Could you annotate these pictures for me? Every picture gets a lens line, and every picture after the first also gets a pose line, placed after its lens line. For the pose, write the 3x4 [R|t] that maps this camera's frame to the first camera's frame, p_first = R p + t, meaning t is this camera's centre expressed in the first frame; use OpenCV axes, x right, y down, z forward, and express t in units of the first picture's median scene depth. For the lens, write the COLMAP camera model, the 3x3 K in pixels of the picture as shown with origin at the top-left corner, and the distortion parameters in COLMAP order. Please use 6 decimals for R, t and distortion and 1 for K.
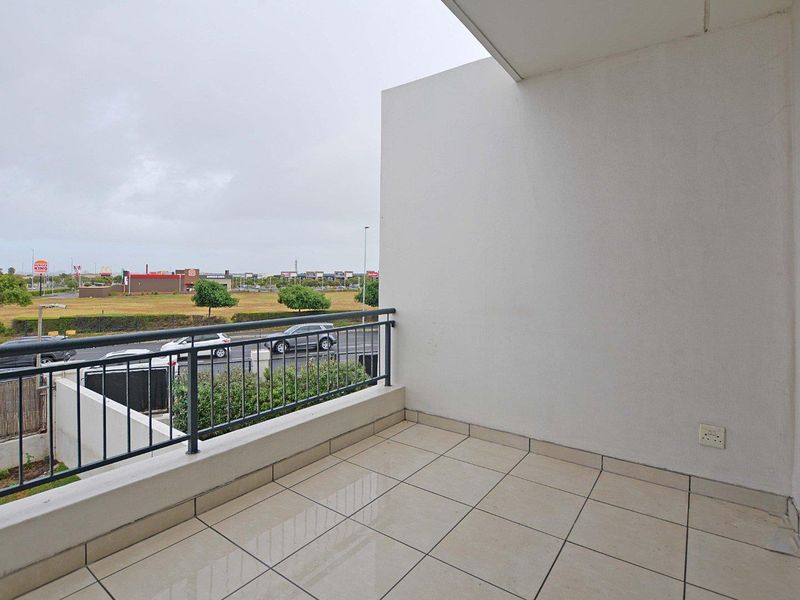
lens RADIAL K [[404.3, 0, 400.0], [0, 404.3, 300.0], [0, 0, 1]] dist [-0.000696, -0.000601]
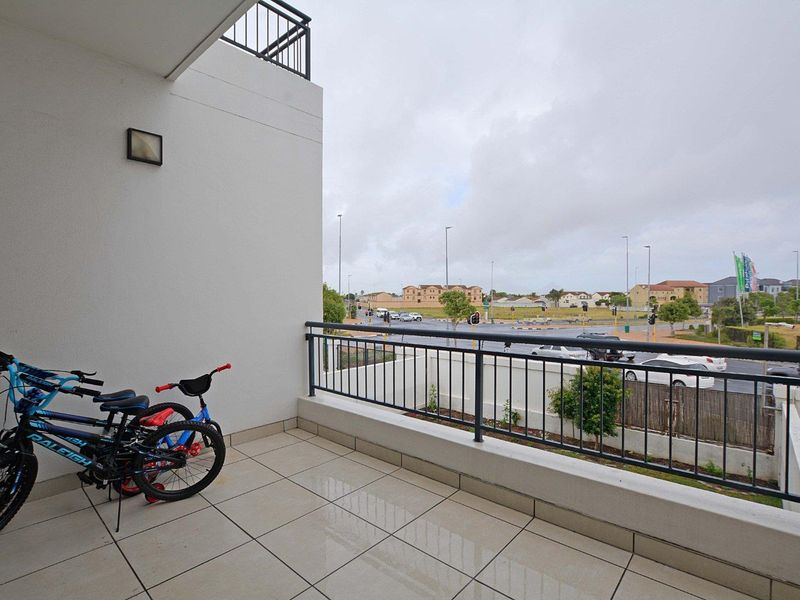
lens RADIAL K [[409.3, 0, 400.0], [0, 409.3, 300.0], [0, 0, 1]] dist [-0.031056, -0.000227]
pose [[-0.090106, 0.022182, -0.995685, 0.708111], [-0.036650, 0.999001, 0.025572, -0.049904], [0.995258, 0.038796, -0.089203, 0.924816]]
